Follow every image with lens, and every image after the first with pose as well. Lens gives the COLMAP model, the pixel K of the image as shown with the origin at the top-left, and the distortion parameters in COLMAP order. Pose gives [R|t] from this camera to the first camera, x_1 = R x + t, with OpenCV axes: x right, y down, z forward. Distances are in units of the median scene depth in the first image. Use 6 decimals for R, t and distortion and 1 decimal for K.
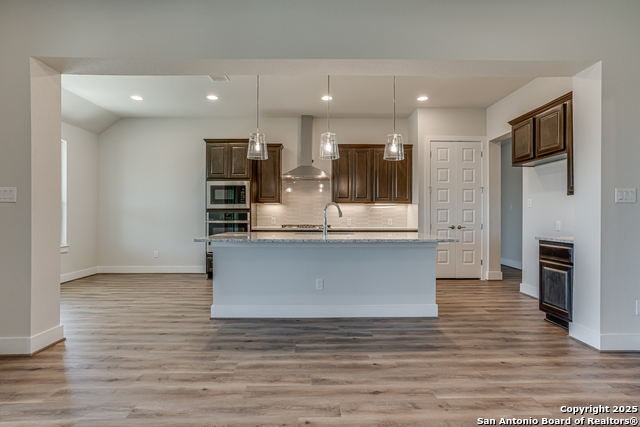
lens RADIAL K [[327.8, 0, 315.9], [0, 327.8, 214.7], [0, 0, 1]] dist [-0.045113, 0.029694]
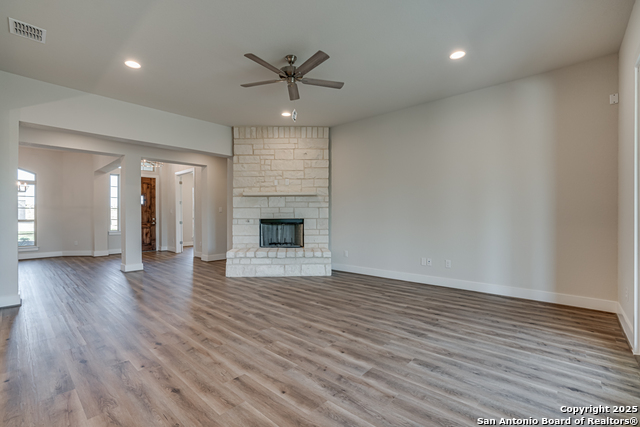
lens RADIAL K [[289.5, 0, 319.4], [0, 289.5, 215.4], [0, 0, 1]] dist [-0.054447, 0.026041]
pose [[-0.732907, 0.002277, 0.680325, -0.454455], [0.001689, 0.999997, -0.001528, -0.005111], [-0.680327, 0.000030, -0.732909, 0.436571]]
